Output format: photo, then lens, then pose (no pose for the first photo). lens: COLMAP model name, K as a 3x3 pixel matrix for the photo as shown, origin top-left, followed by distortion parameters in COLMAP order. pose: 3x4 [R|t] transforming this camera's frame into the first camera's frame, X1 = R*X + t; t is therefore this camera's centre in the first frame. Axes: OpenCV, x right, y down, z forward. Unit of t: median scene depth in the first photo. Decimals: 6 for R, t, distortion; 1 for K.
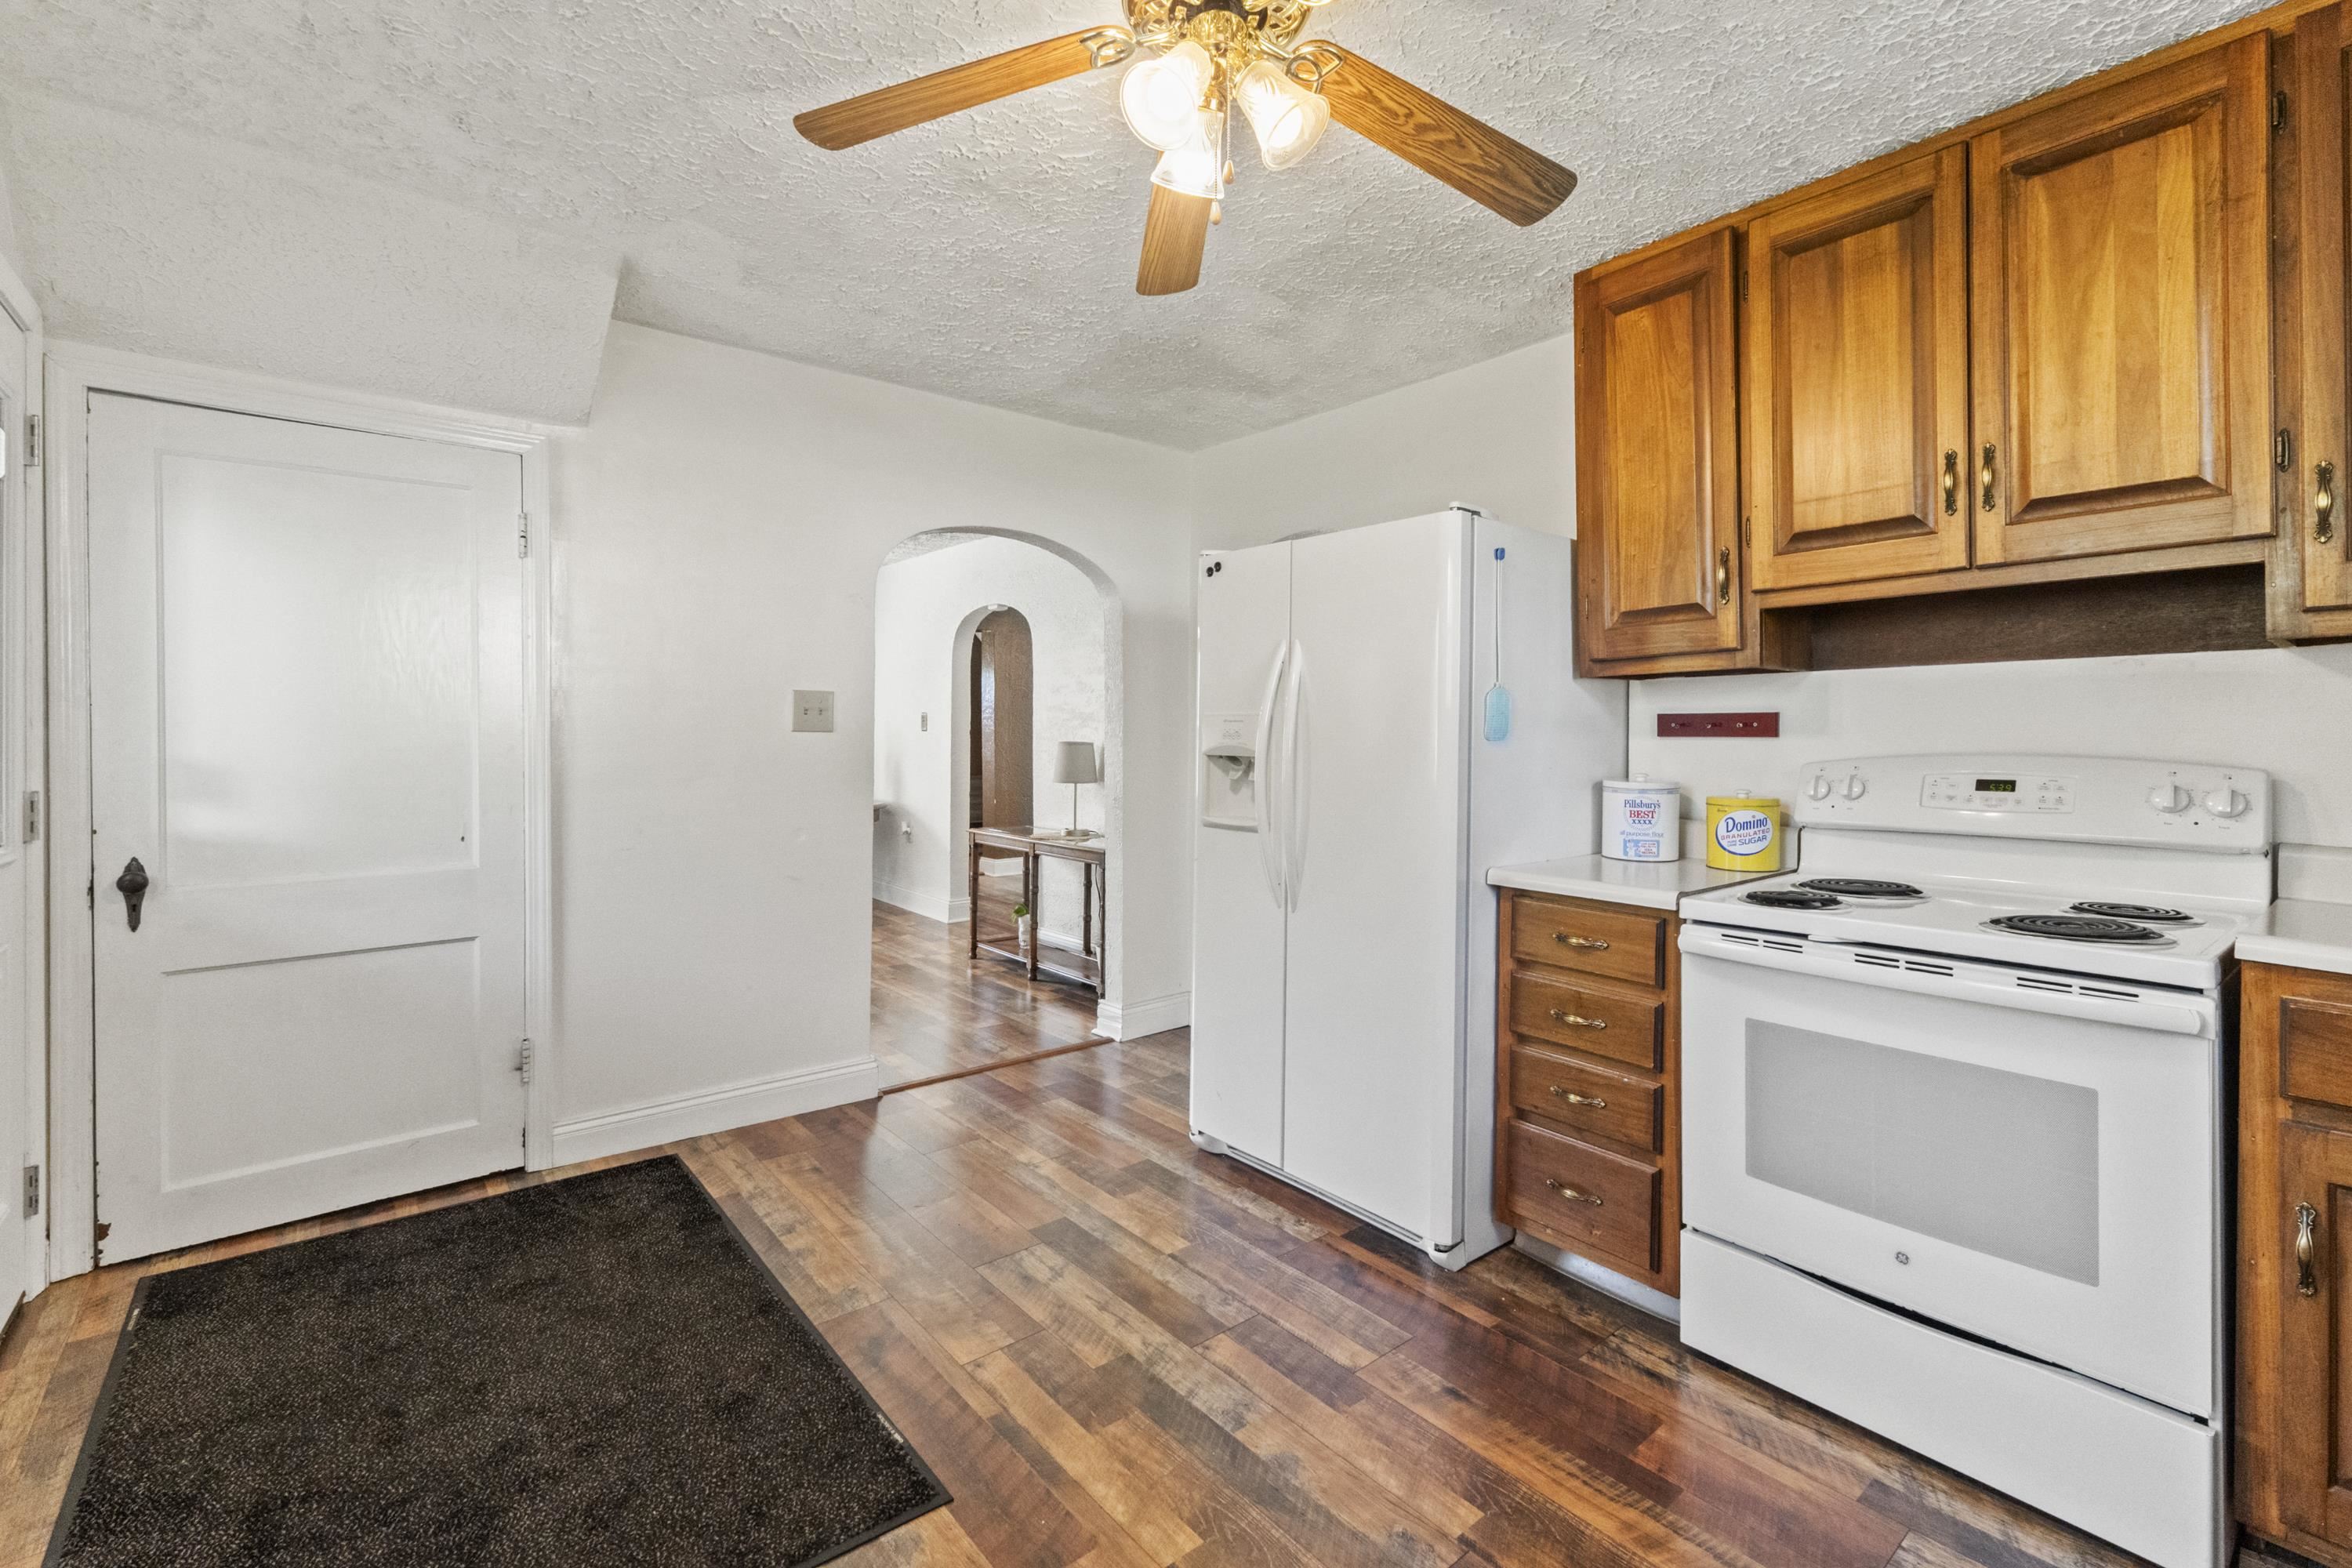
lens RADIAL K [[1028.8, 0, 1181.2], [0, 1028.8, 731.2], [0, 0, 1]] dist [0.008460, -0.000014]
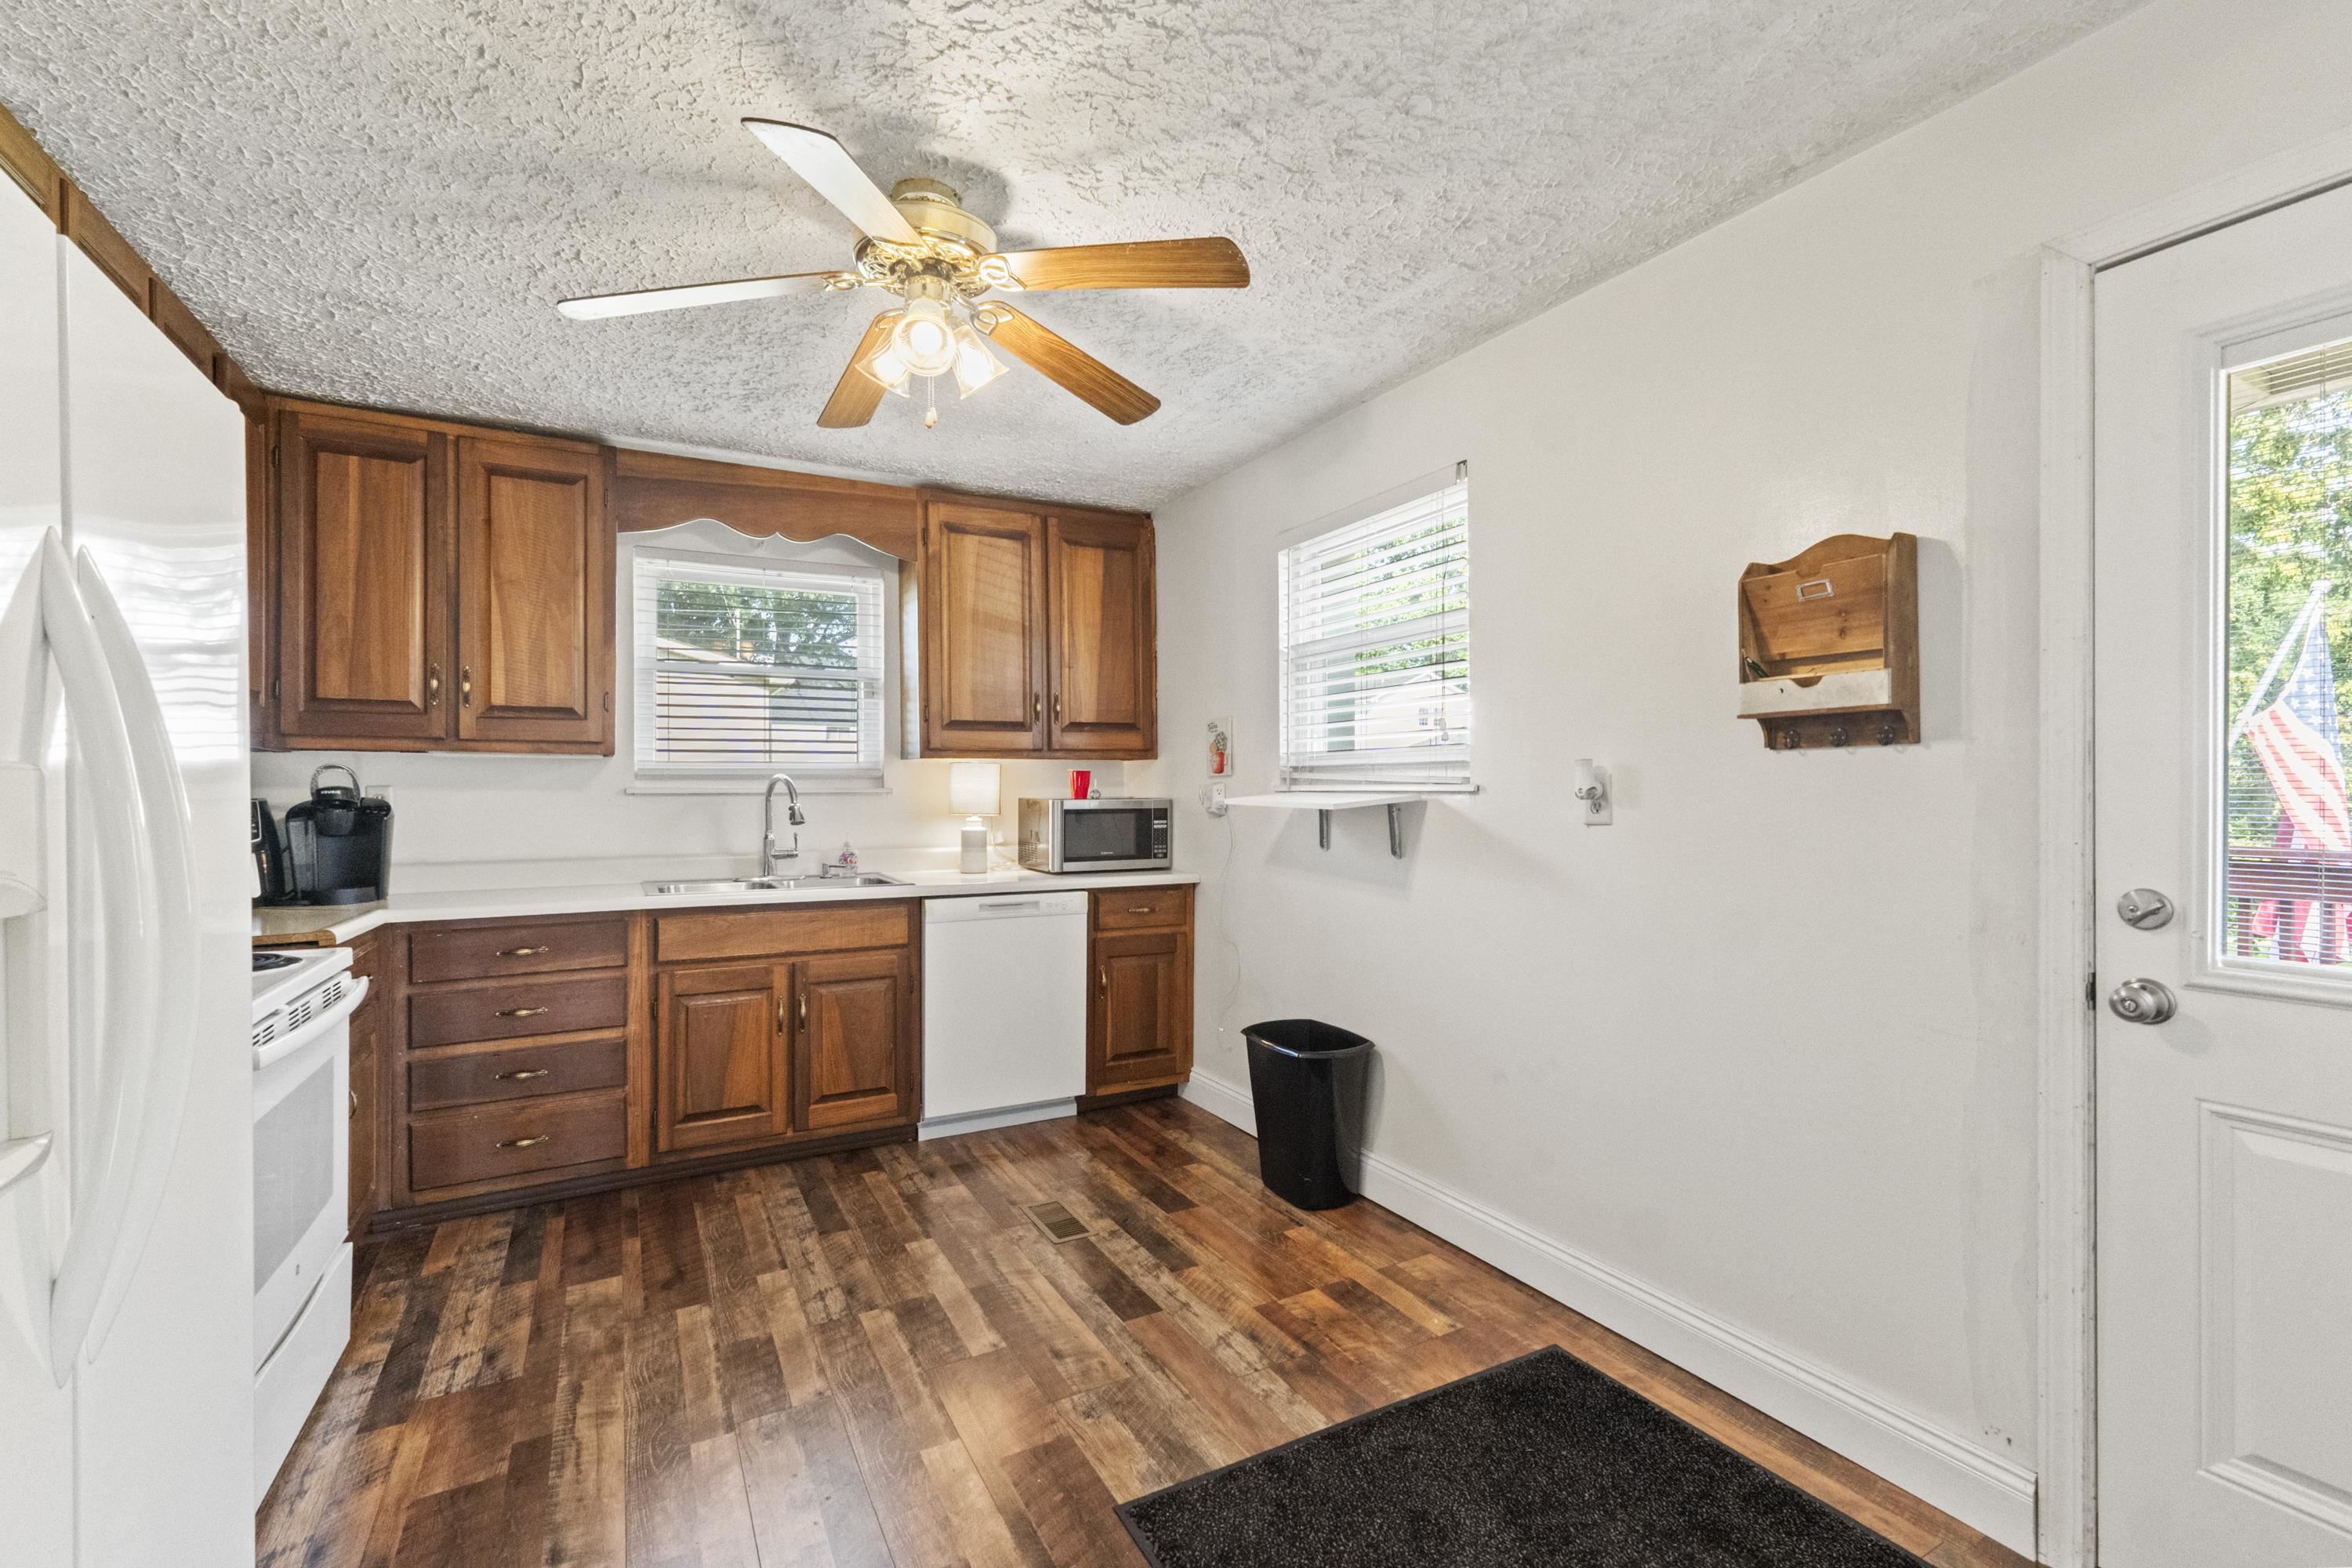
lens RADIAL K [[1015.3, 0, 1174.0], [0, 1015.3, 794.1], [0, 0, 1]] dist [0.001635, -0.000051]
pose [[-0.981773, 0.000076, 0.190057, -0.397683], [0.000808, 0.999993, 0.003774, -0.012760], [-0.190055, 0.003859, -0.981766, 1.659211]]
